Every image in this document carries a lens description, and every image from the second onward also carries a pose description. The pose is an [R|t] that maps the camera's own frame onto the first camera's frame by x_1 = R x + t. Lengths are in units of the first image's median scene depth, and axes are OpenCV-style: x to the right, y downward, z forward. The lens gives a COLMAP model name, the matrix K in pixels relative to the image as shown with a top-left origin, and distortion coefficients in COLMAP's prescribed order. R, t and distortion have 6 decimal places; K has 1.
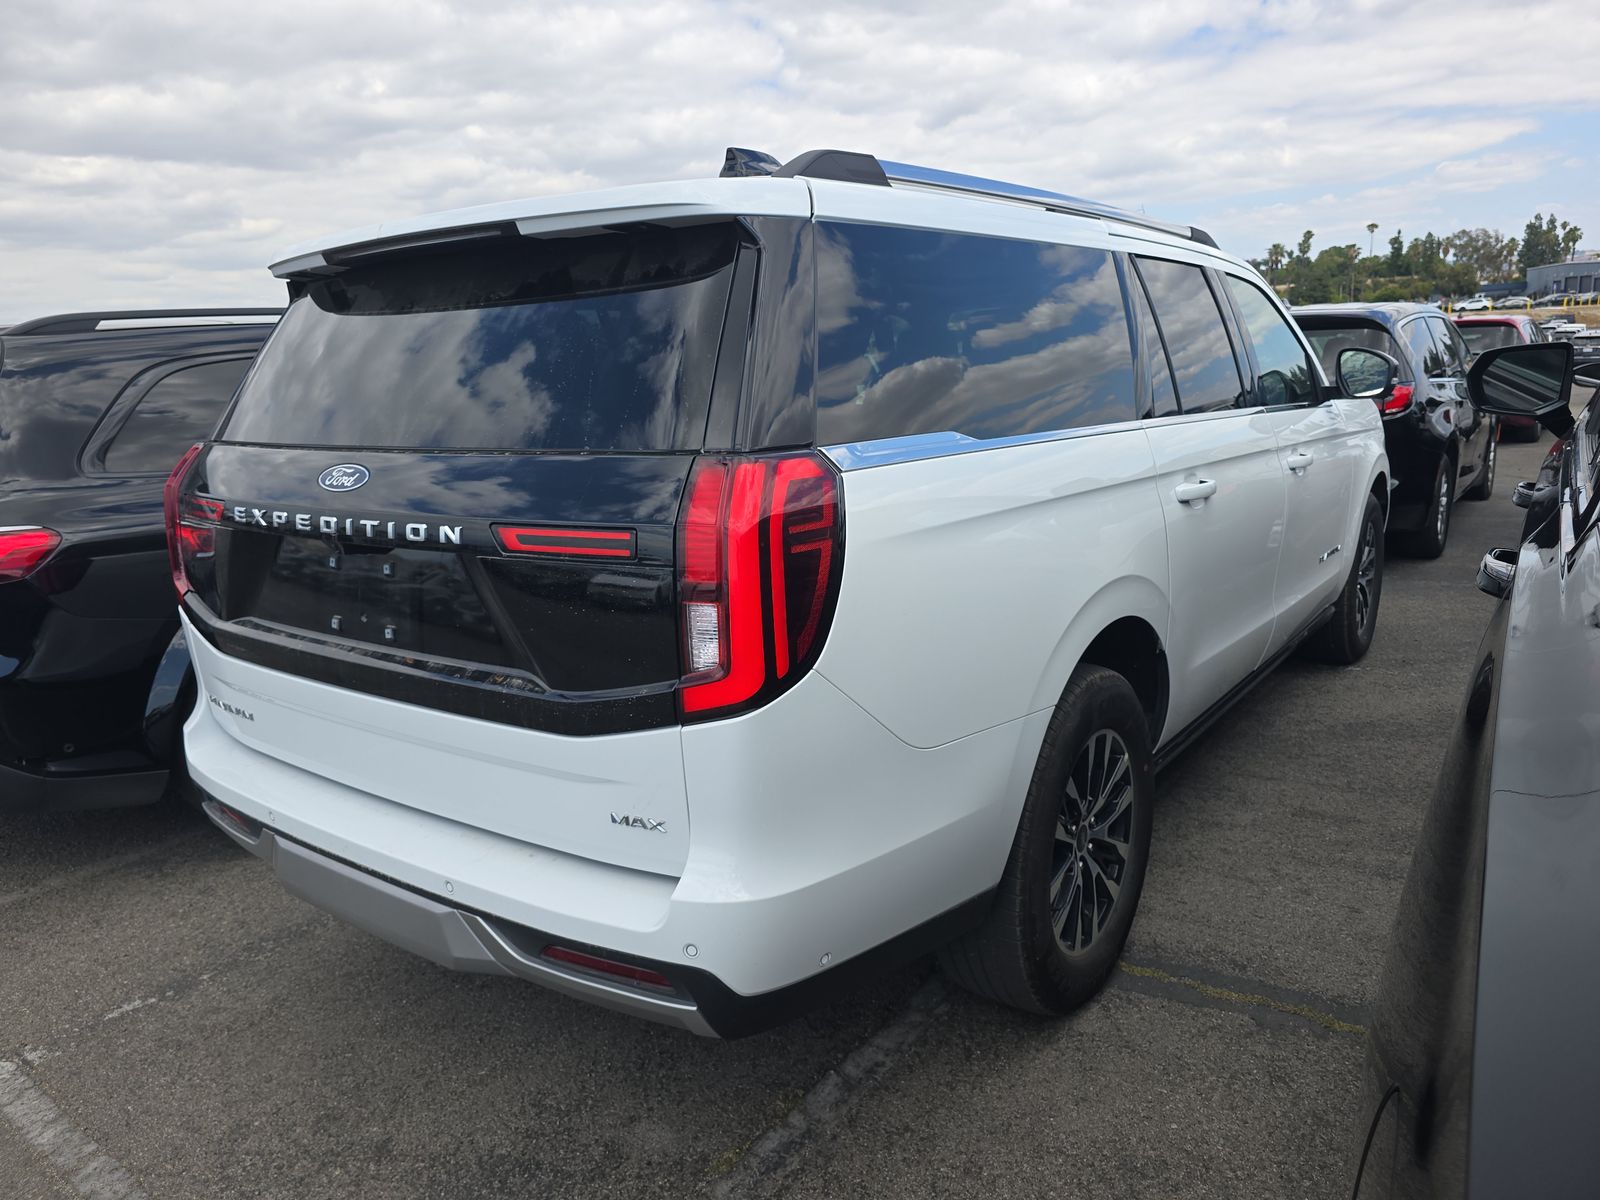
lens RADIAL K [[1088.2, 0, 794.8], [0, 1088.2, 596.6], [0, 0, 1]] dist [0.037273, -0.028759]
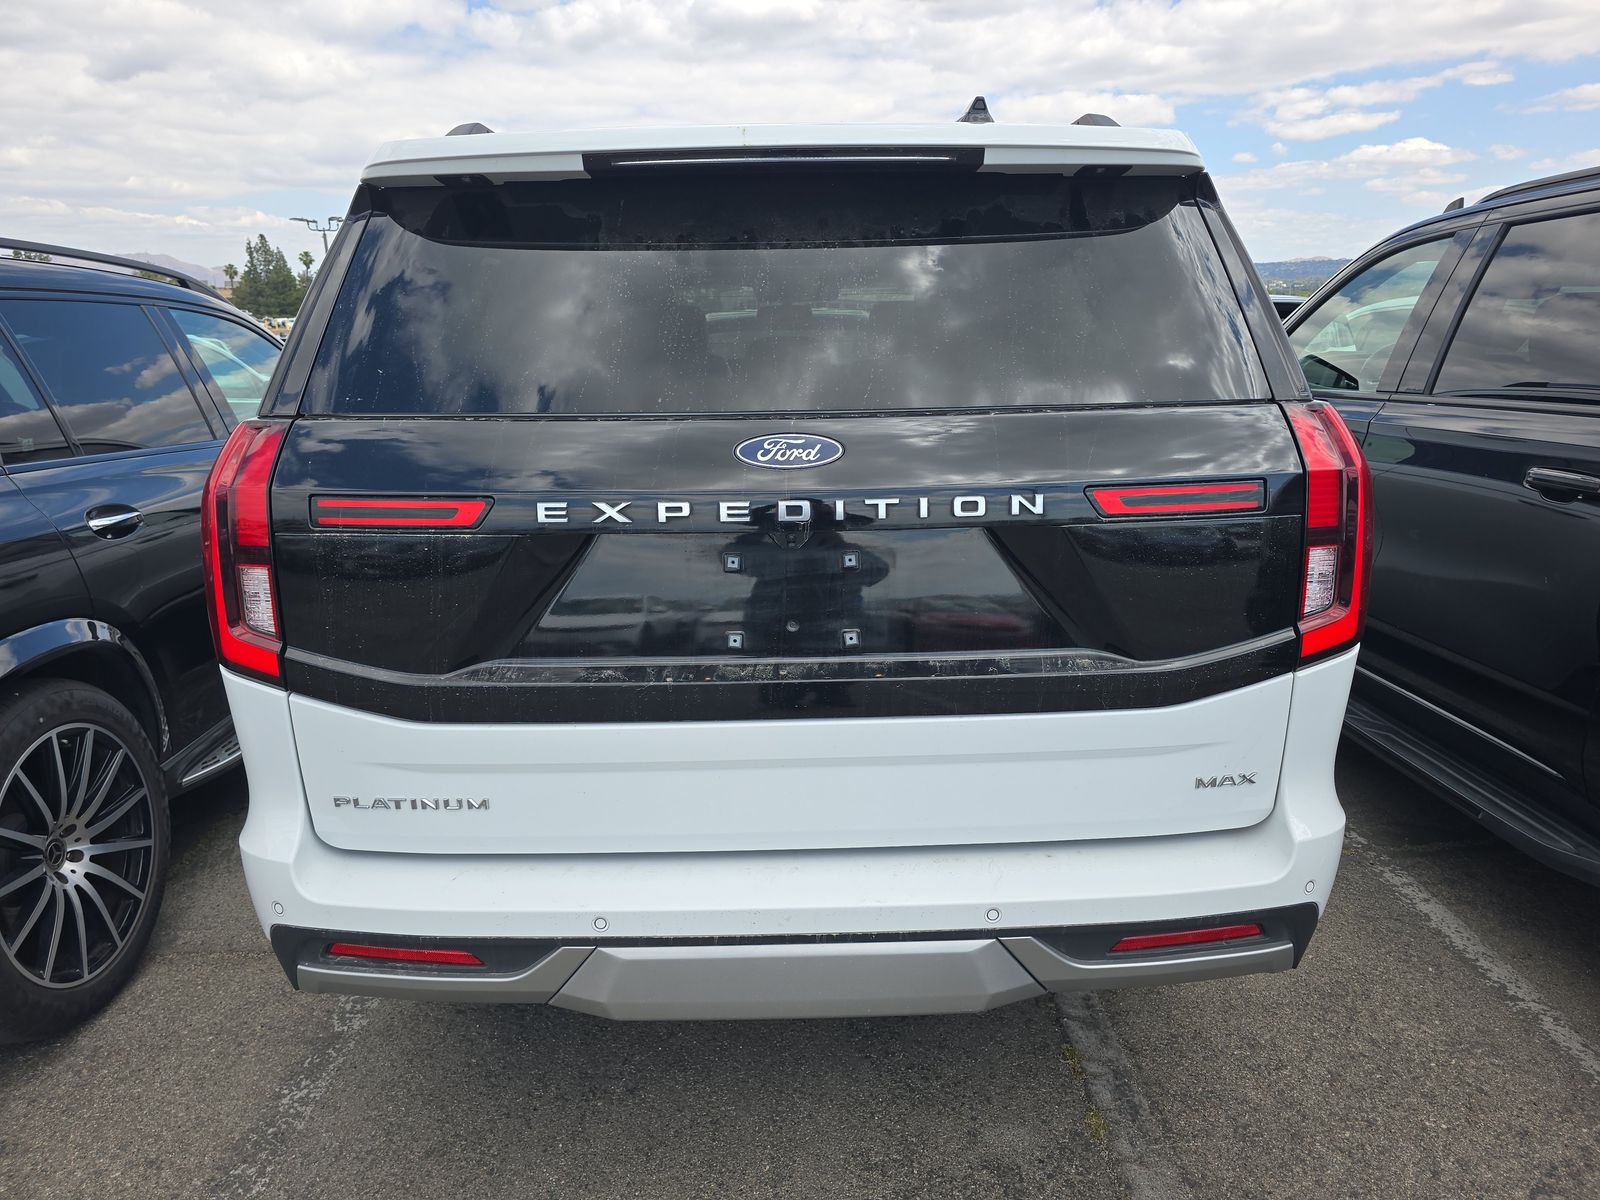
lens RADIAL K [[1088.2, 0, 800.8], [0, 1088.2, 601.5], [0, 0, 1]] dist [0.037273, -0.028759]
pose [[0.793100, -0.115149, 0.598108, -0.800880], [0.111668, 0.992812, 0.043065, -0.030911], [-0.598767, 0.032635, 0.800258, 0.340129]]
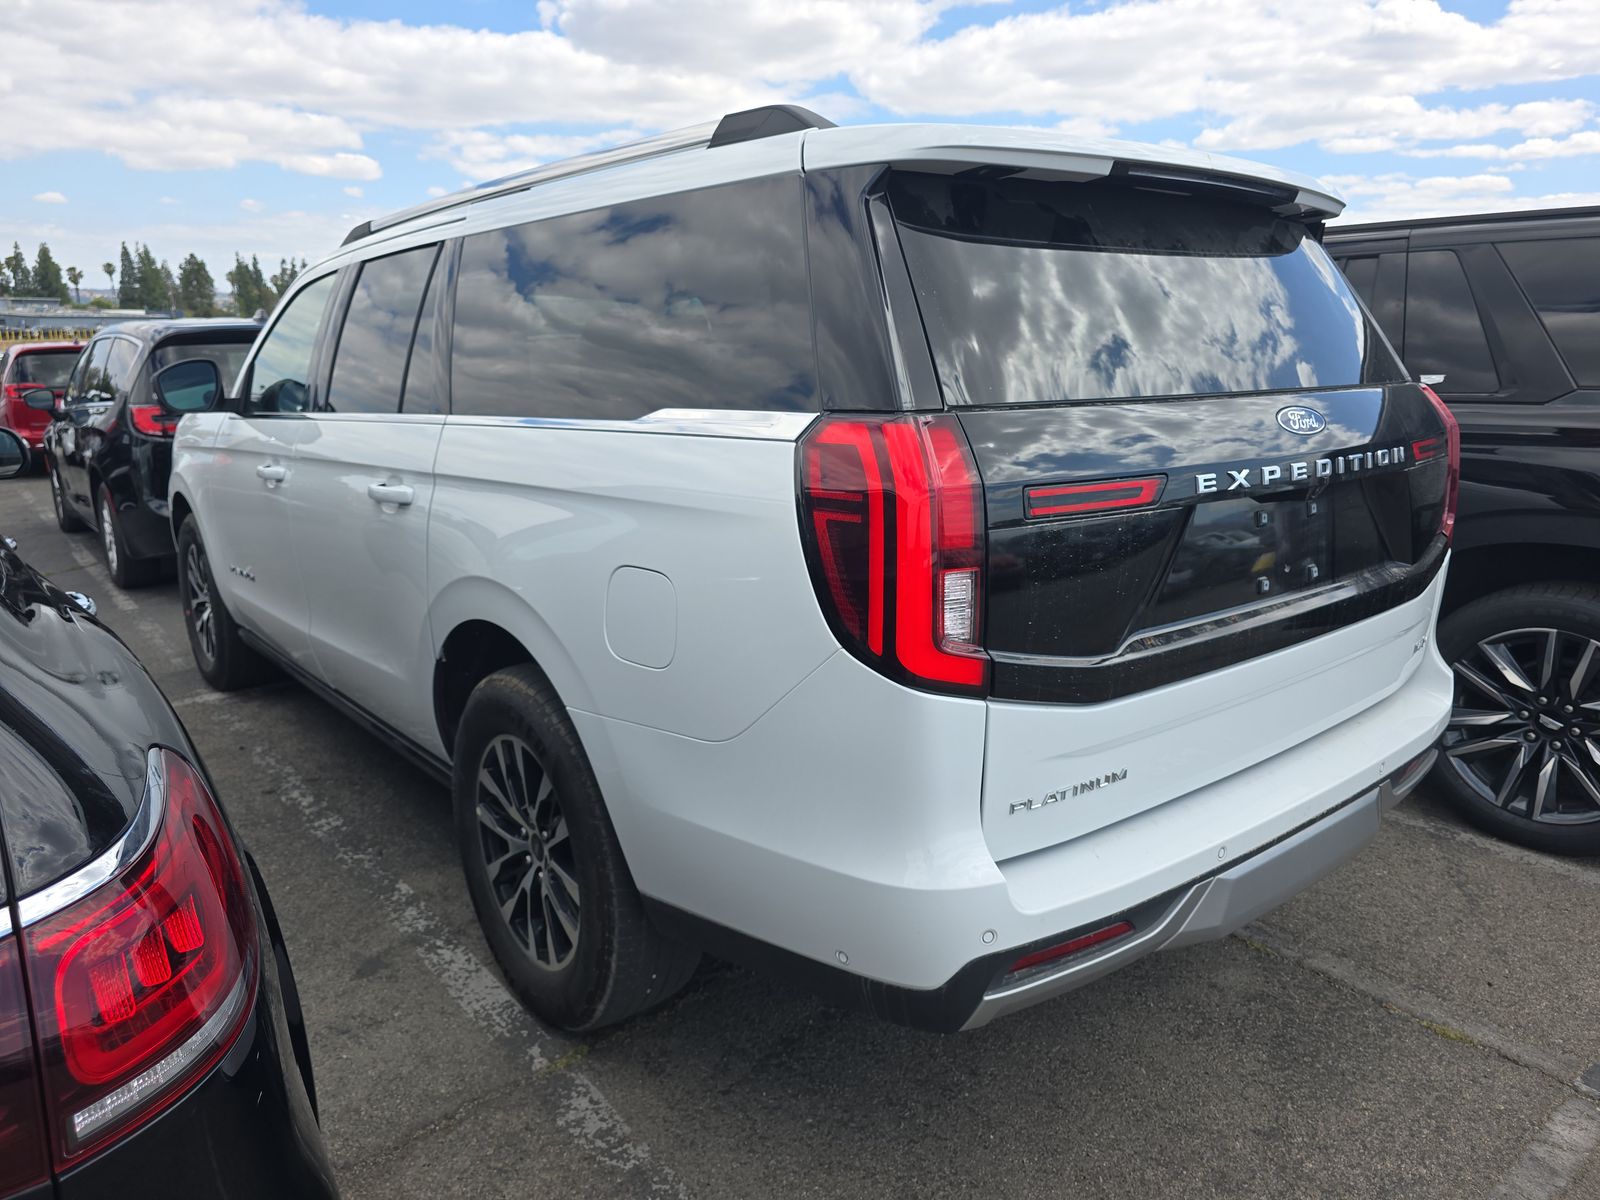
lens RADIAL K [[1088.2, 0, 815.0], [0, 1088.2, 605.1], [0, 0, 1]] dist [0.037273, -0.028759]
pose [[0.236964, -0.180563, 0.954592, -1.320095], [0.207876, 0.969244, 0.131732, -0.150881], [-0.949018, 0.167221, 0.267210, 1.063646]]
